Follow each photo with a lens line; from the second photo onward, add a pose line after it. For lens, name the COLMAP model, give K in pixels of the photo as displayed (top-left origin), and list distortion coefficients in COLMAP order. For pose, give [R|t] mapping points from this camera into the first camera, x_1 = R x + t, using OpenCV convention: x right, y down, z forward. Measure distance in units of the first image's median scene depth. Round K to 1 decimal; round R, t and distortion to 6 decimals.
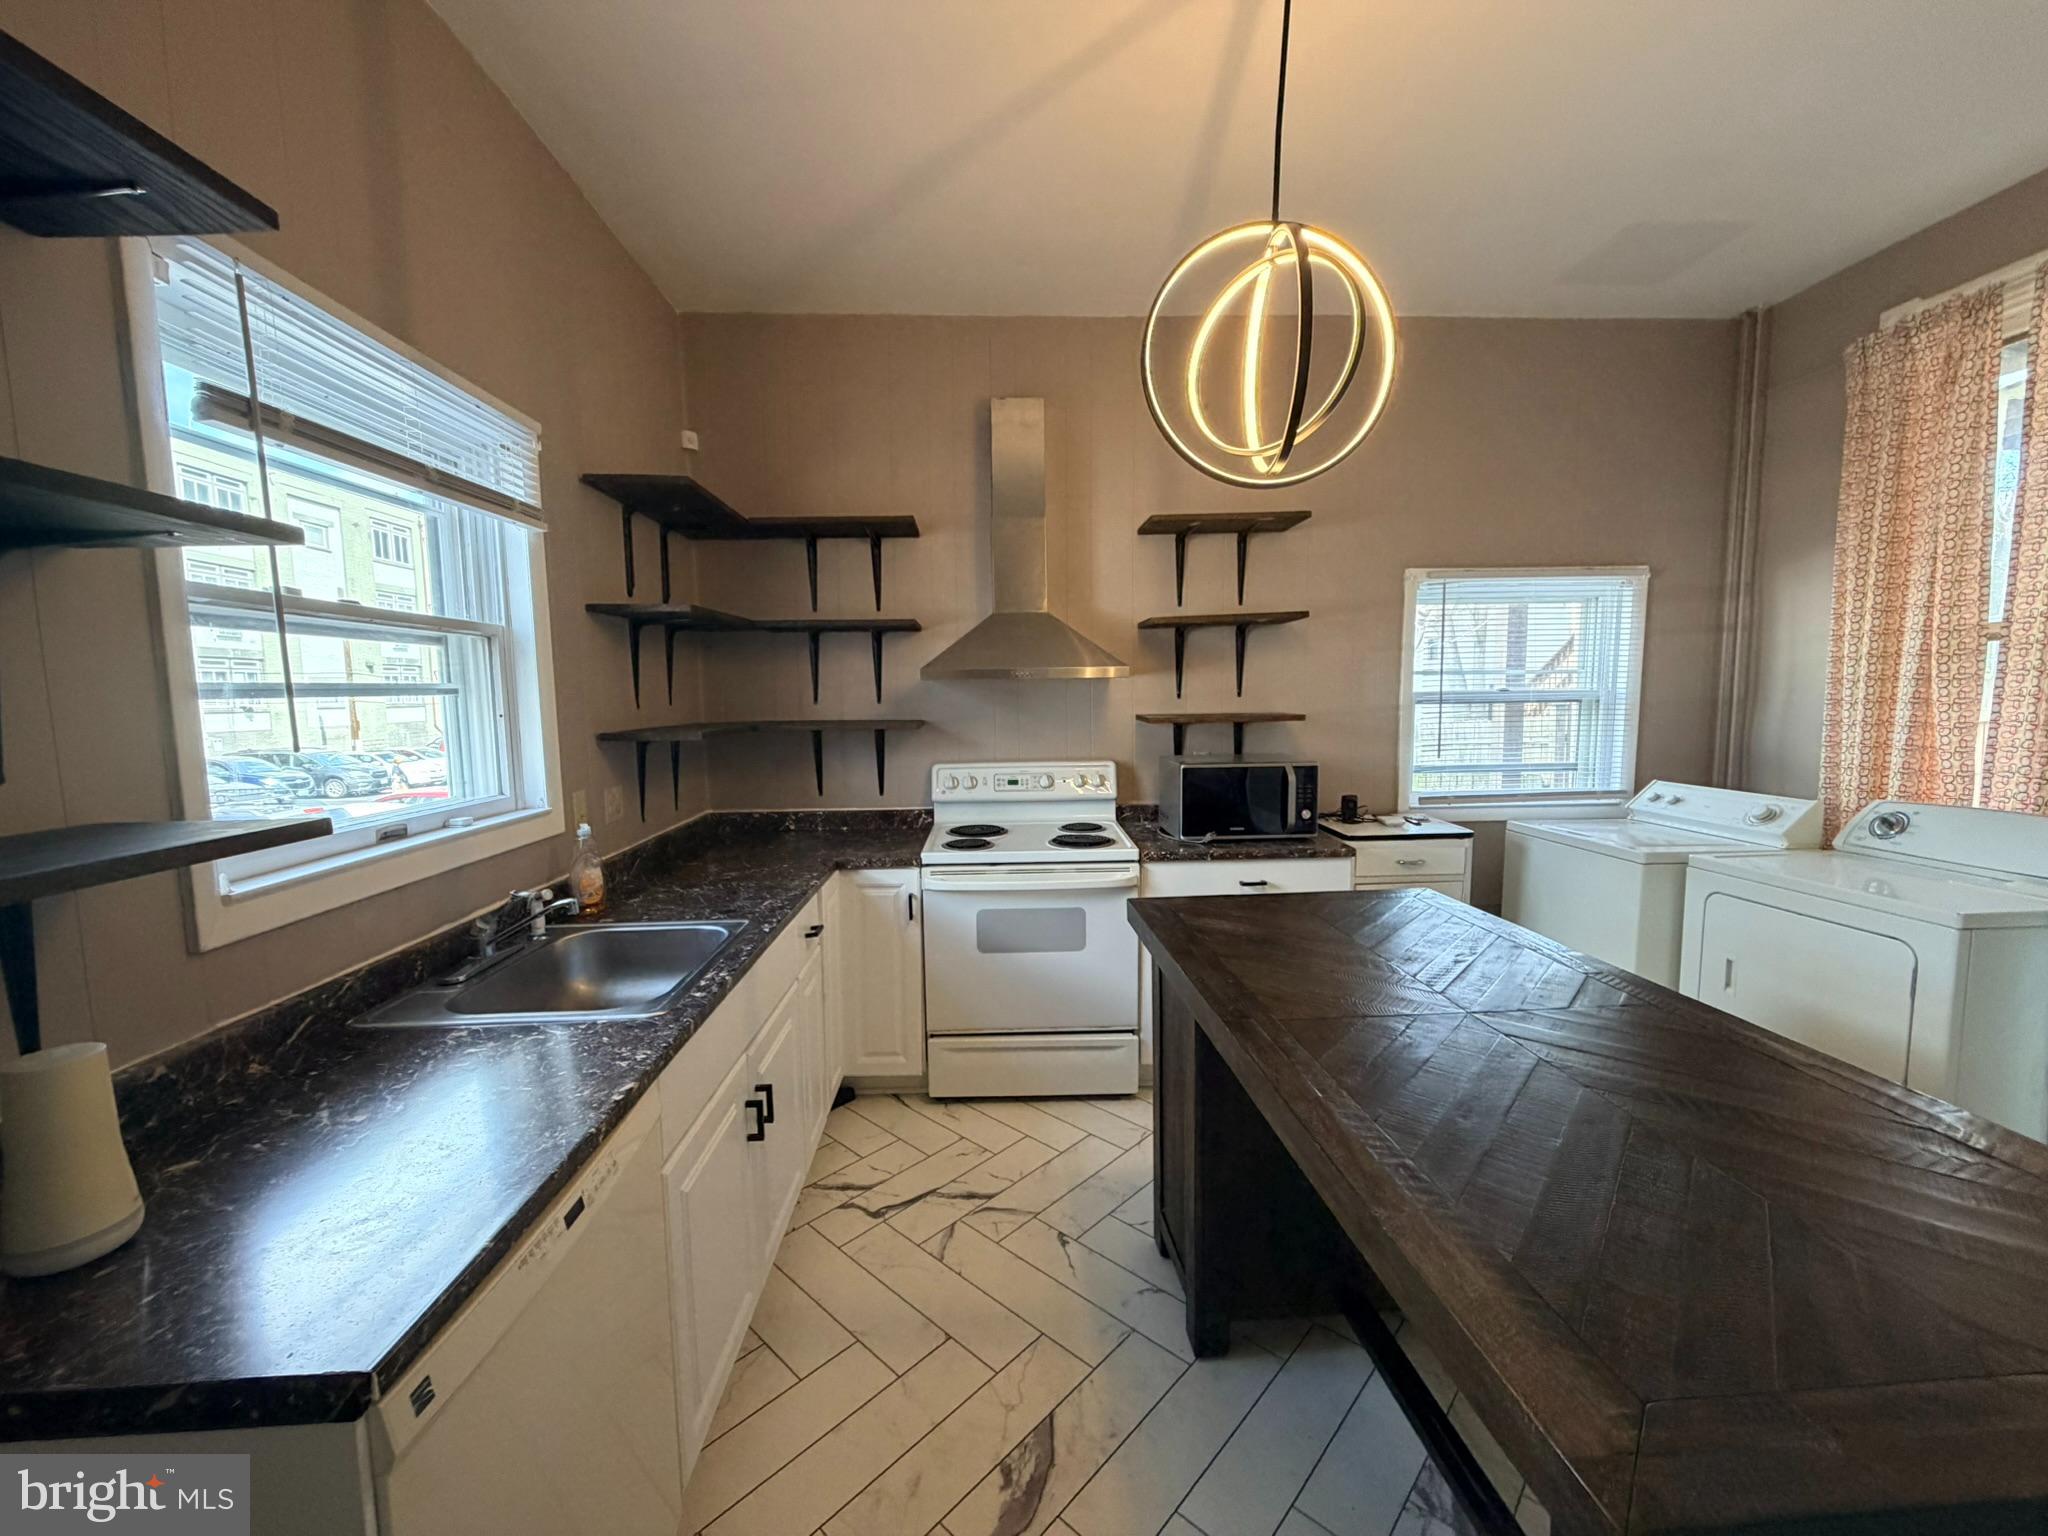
lens RADIAL K [[816.8, 0, 1025.3], [0, 816.8, 767.2], [0, 0, 1]] dist [0.002267, -0.000024]
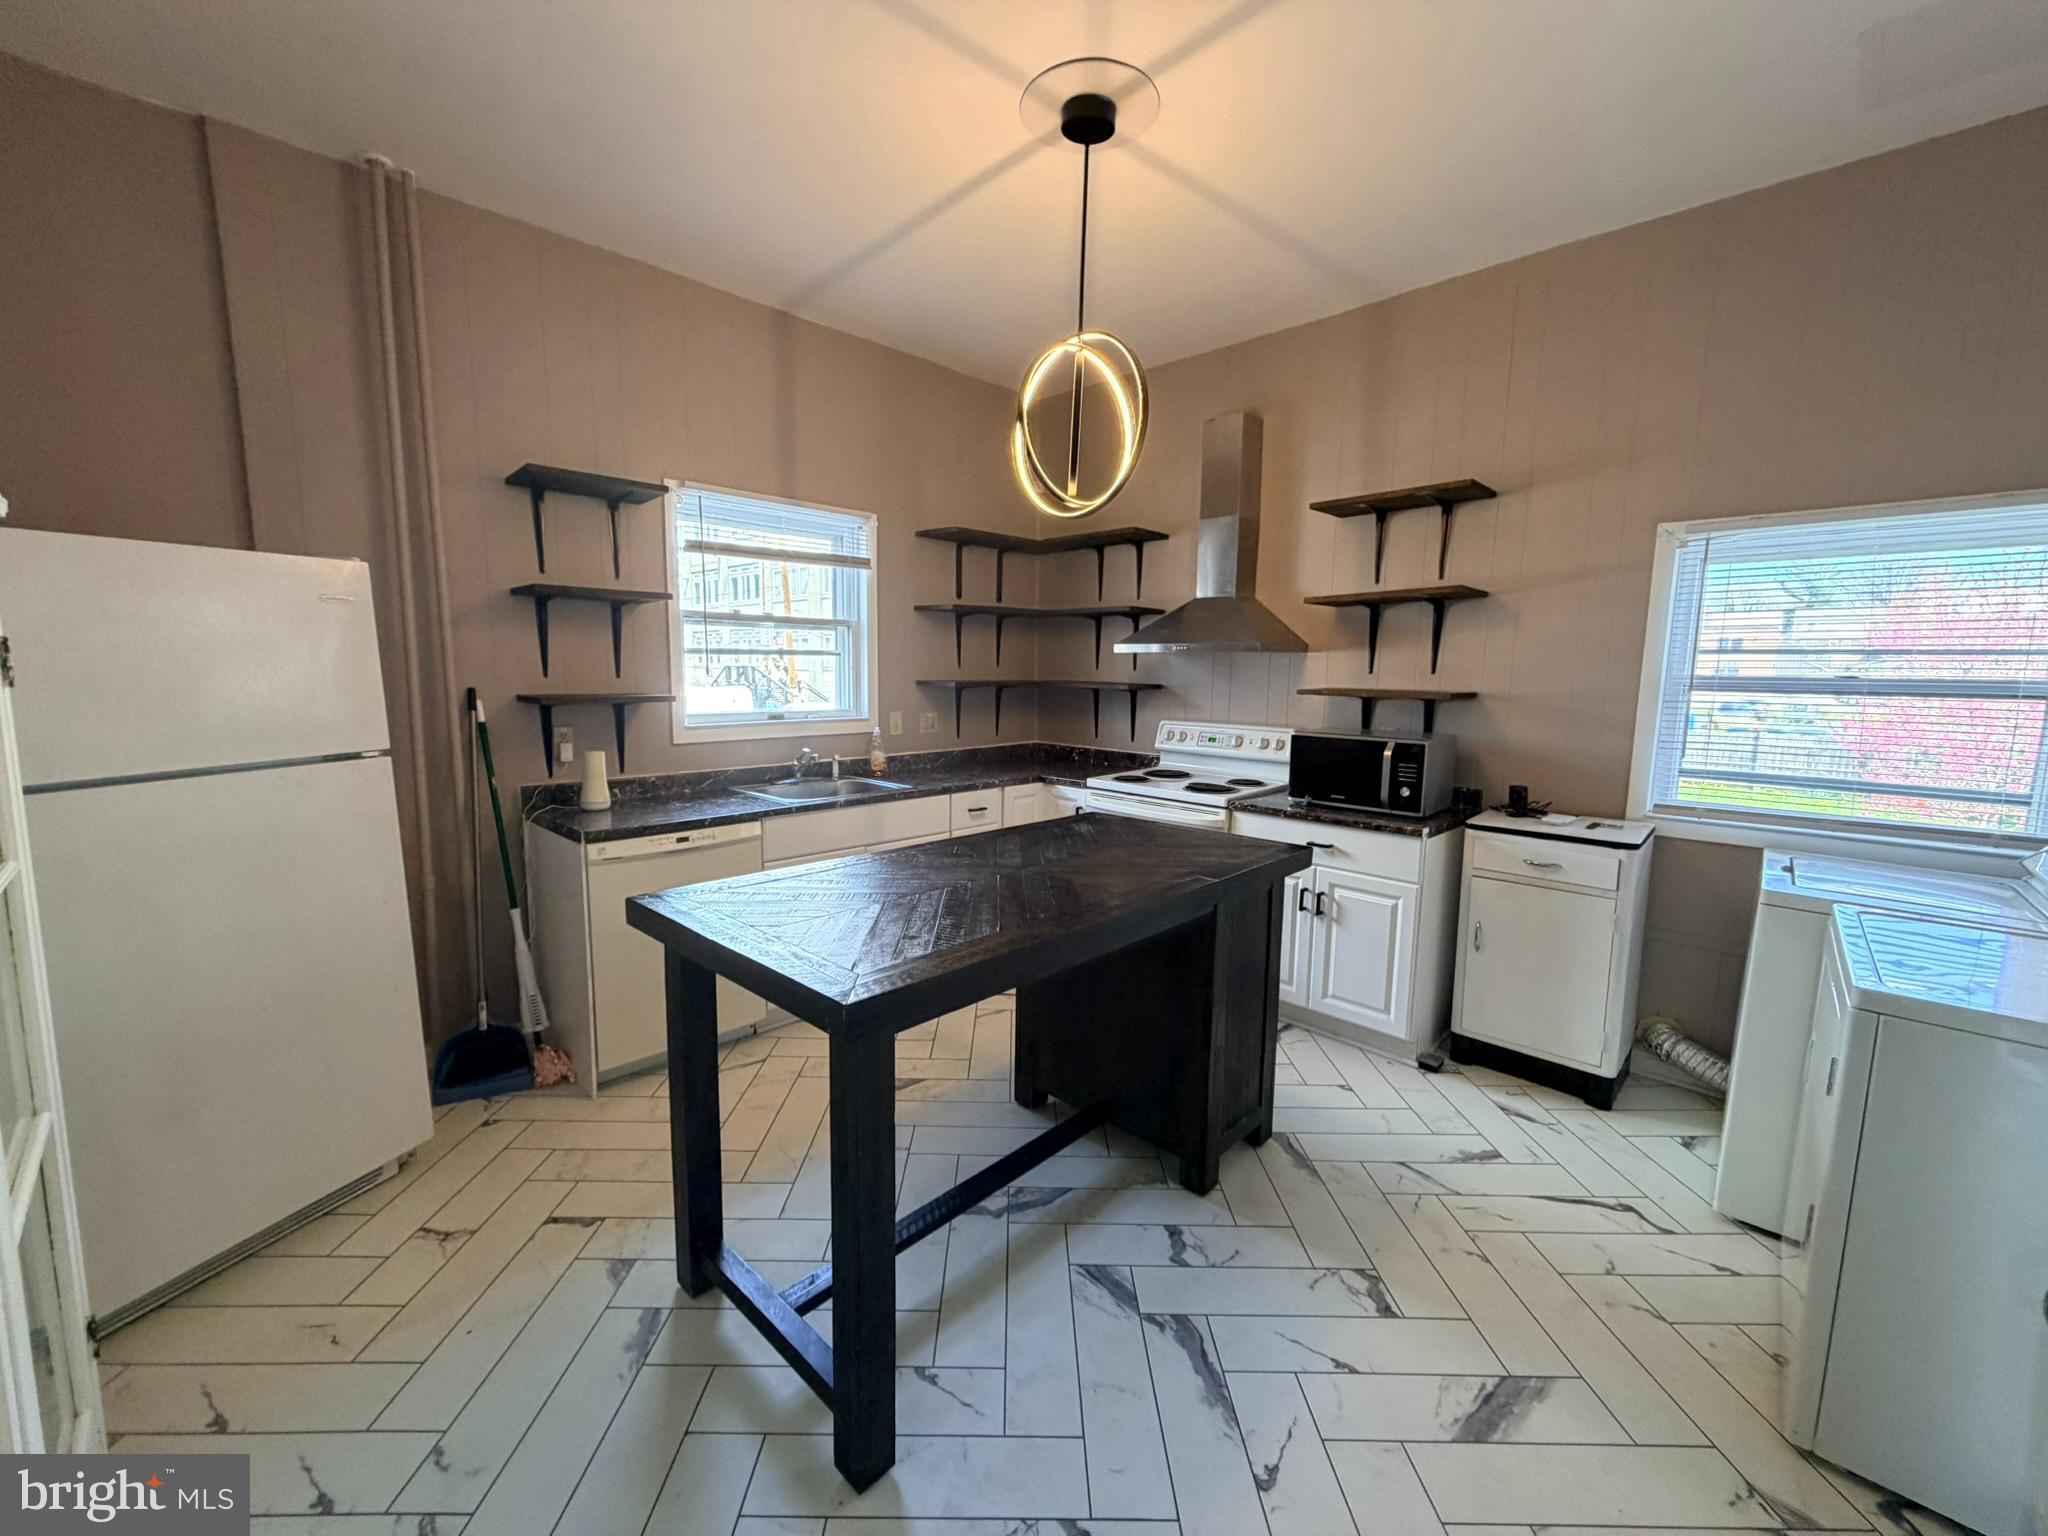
lens RADIAL K [[816.8, 0, 1020.0], [0, 816.8, 769.1], [0, 0, 1]] dist [0.002267, -0.000024]
pose [[0.681212, 0.115198, -0.722966, 0.665599], [-0.090920, 0.993209, 0.072590, 0.000168], [0.726419, 0.016283, 0.687059, -0.023725]]
